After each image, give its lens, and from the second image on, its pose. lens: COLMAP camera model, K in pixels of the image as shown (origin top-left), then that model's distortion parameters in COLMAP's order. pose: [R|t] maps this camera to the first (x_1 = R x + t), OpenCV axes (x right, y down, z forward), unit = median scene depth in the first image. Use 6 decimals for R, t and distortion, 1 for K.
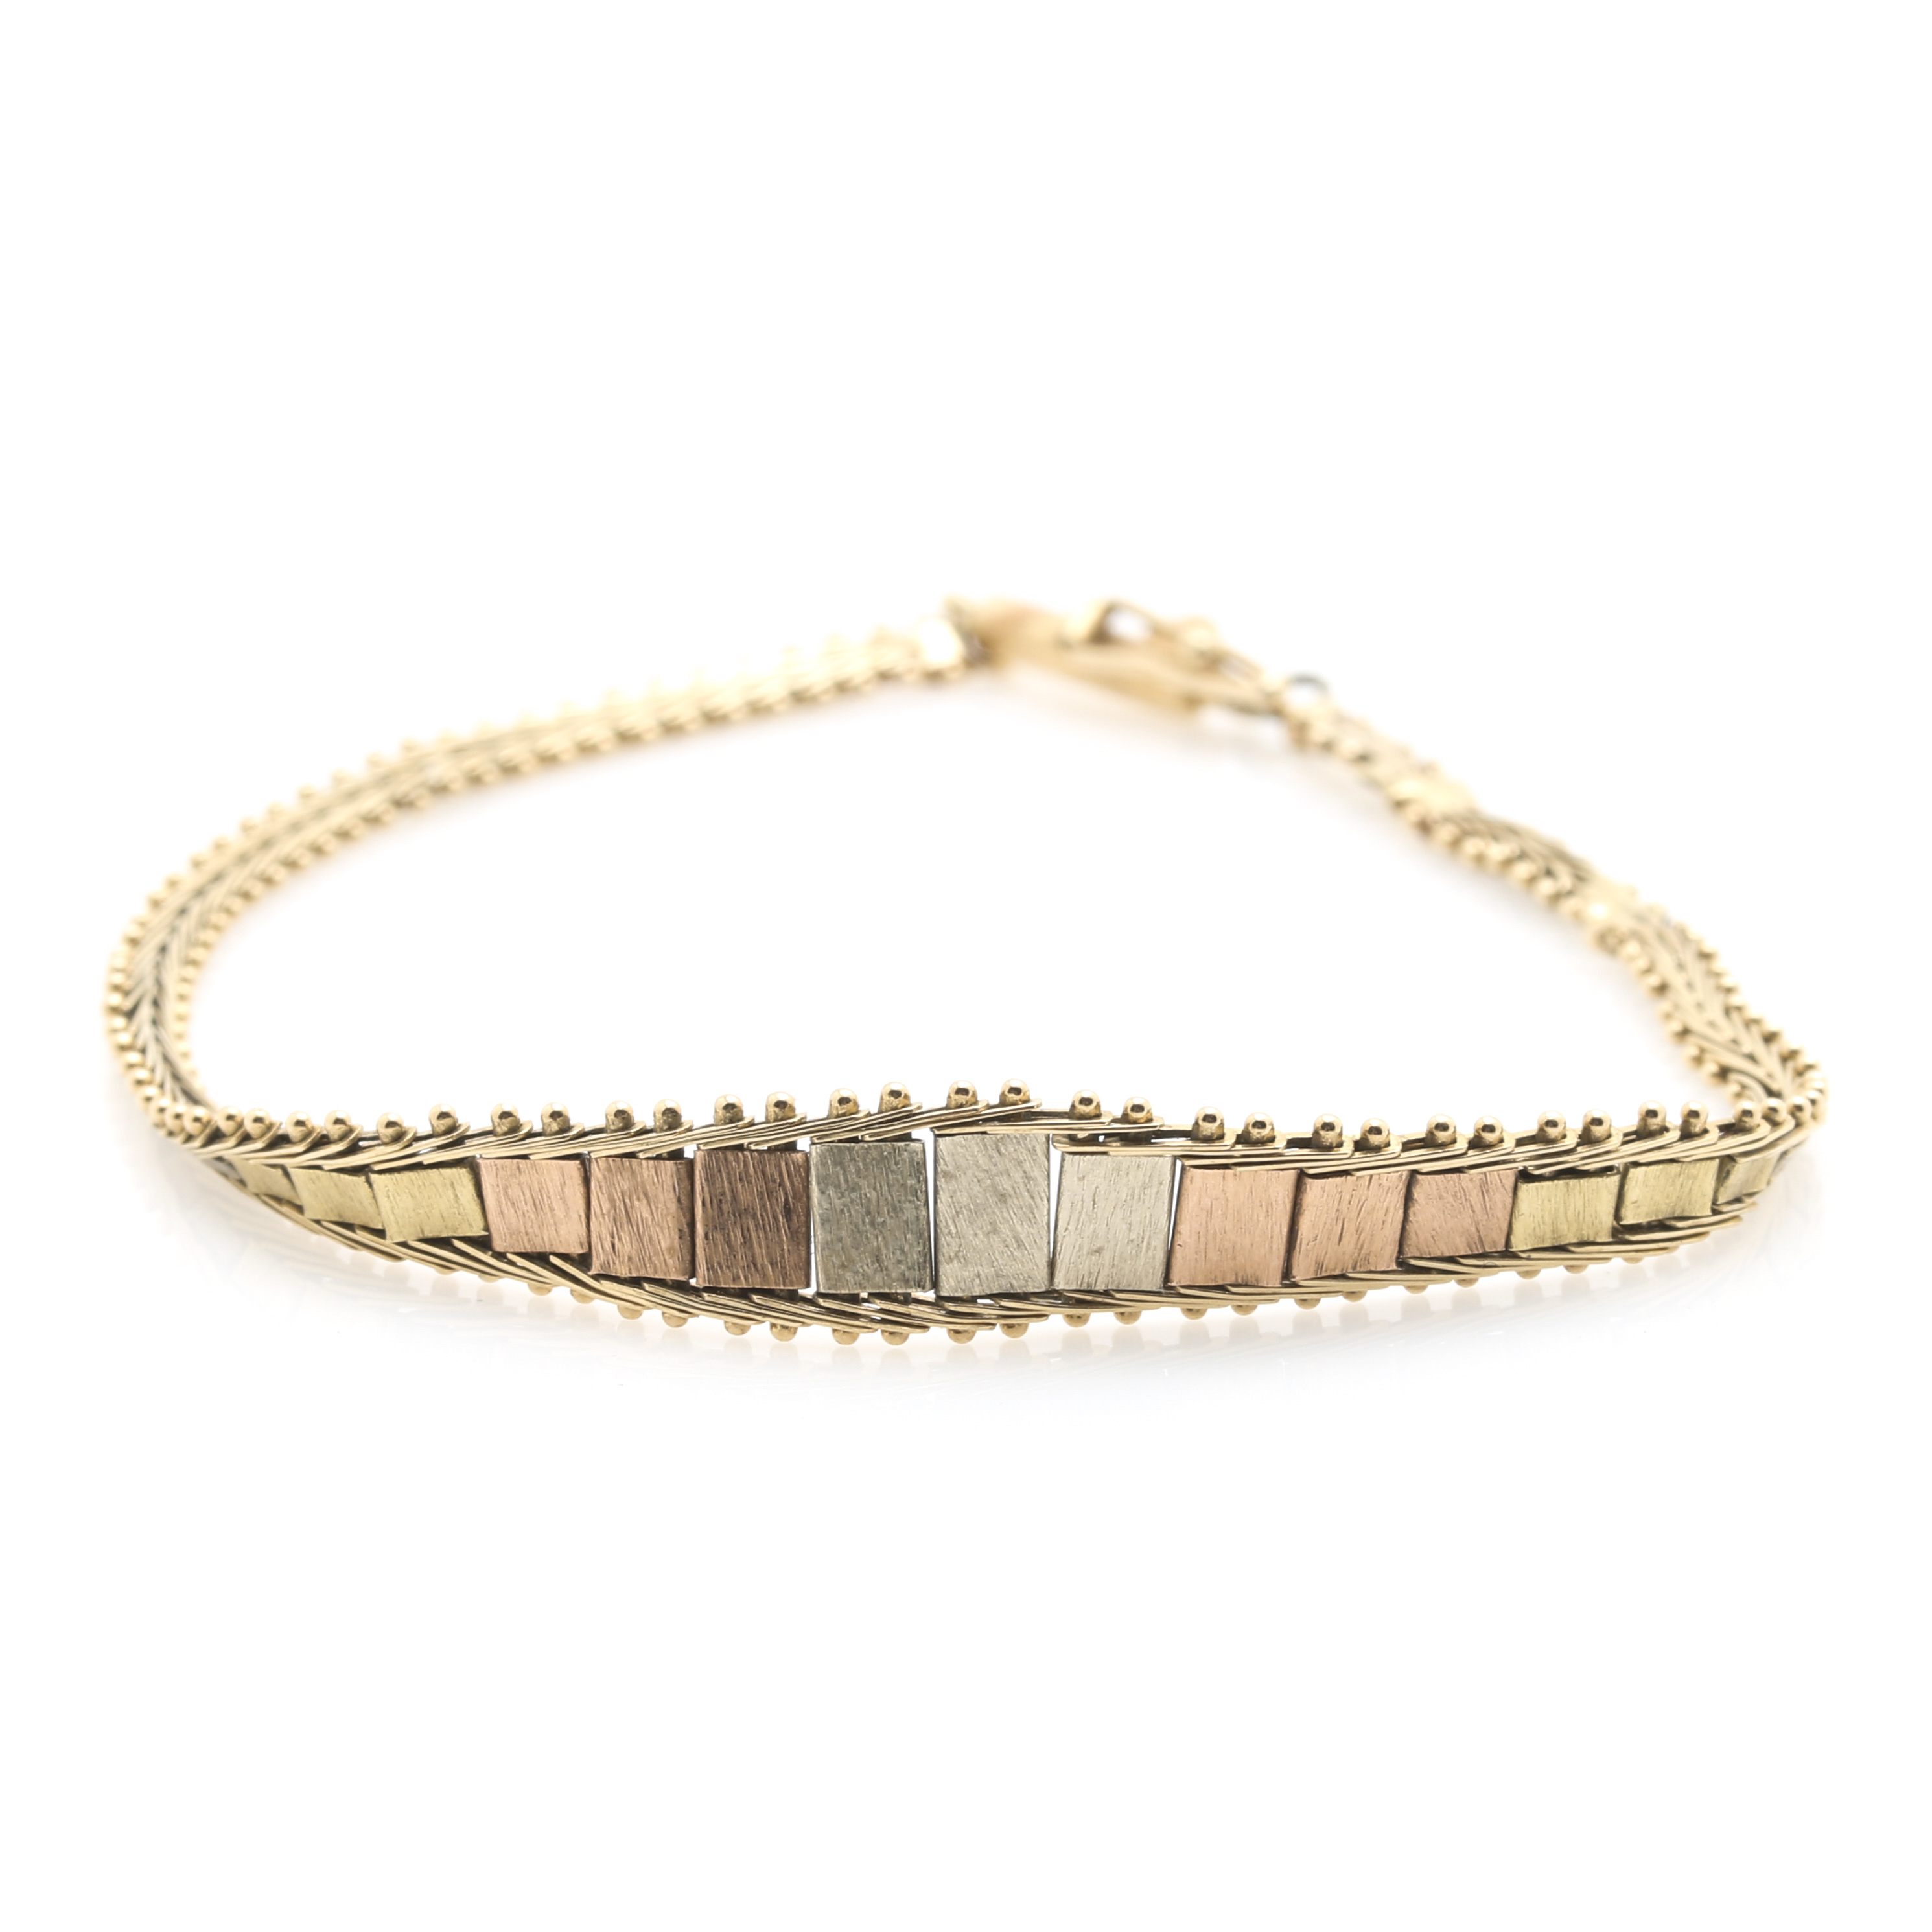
lens RADIAL K [[11185.6, 0, 966.0], [0, 11185.6, 966.0], [0, 0, 1]] dist [-0.203085, 3.775969]
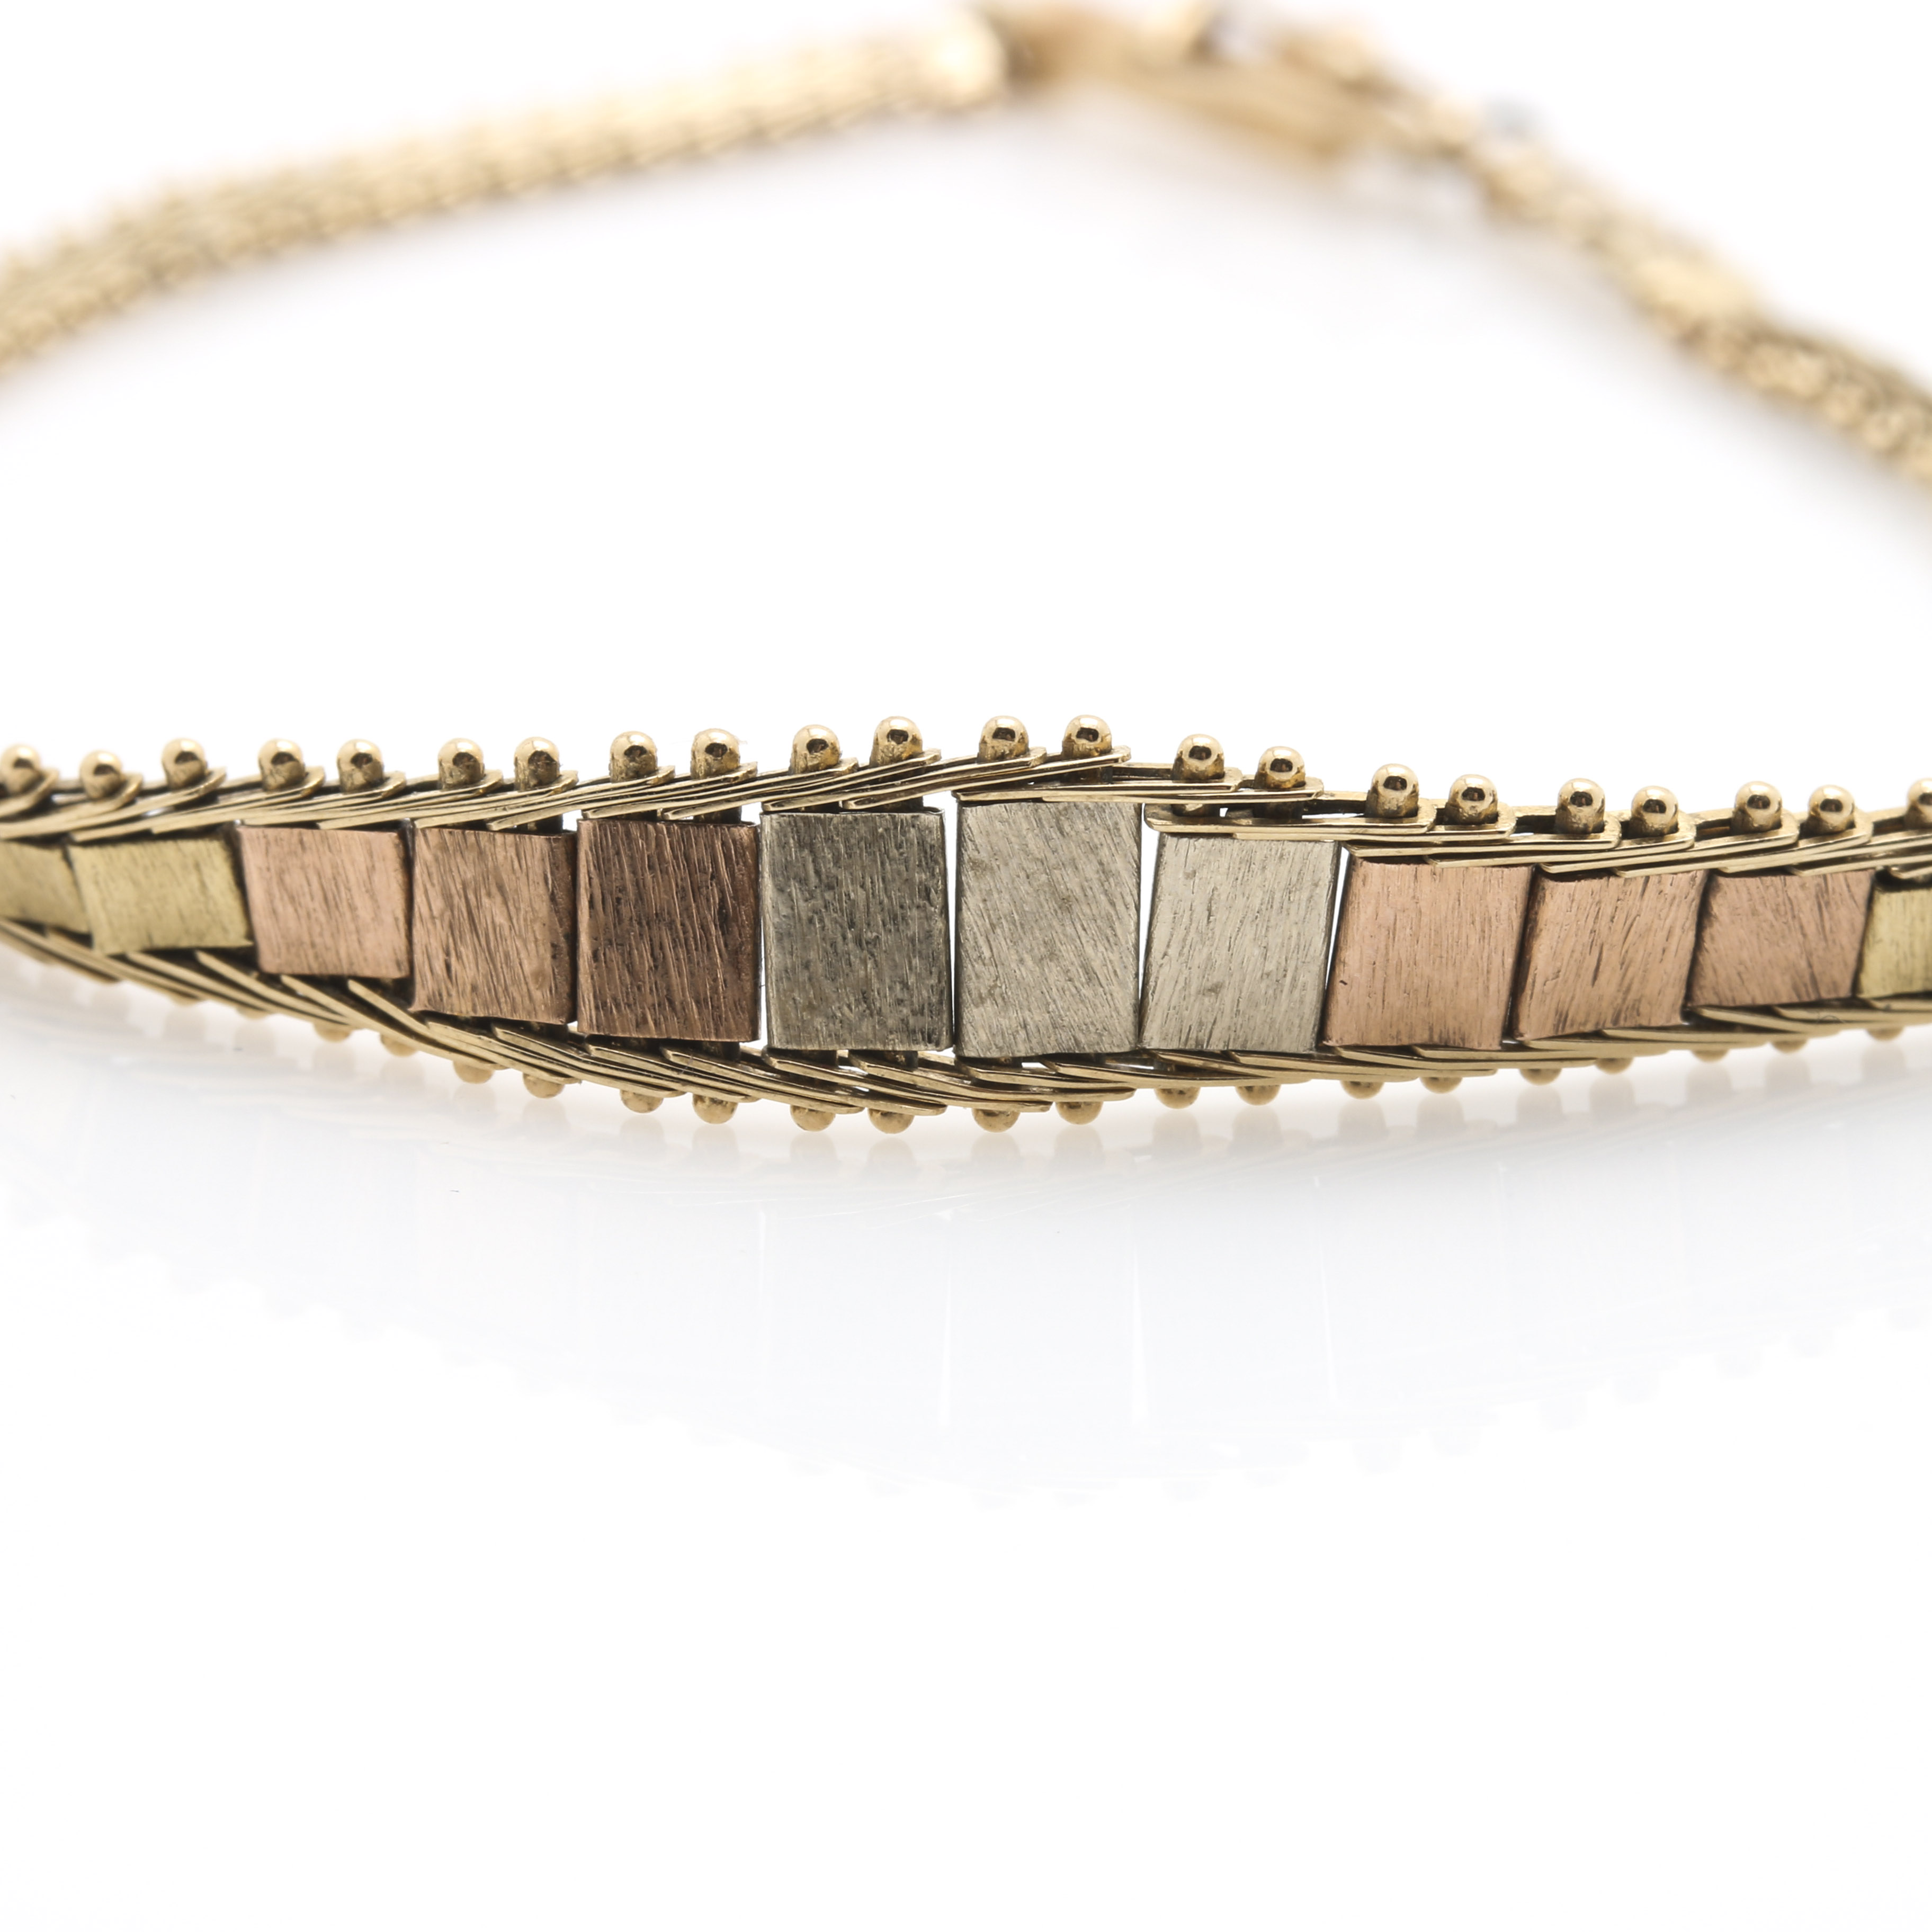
lens RADIAL K [[11185.6, 0, 966.0], [0, 11185.6, 966.0], [0, 0, 1]] dist [-0.203085, 3.775969]
pose [[0.999842, 0.016251, 0.007248, -0.006806], [-0.016519, 0.999120, 0.038549, 0.000015], [-0.006615, -0.038662, 0.999230, 0.367188]]
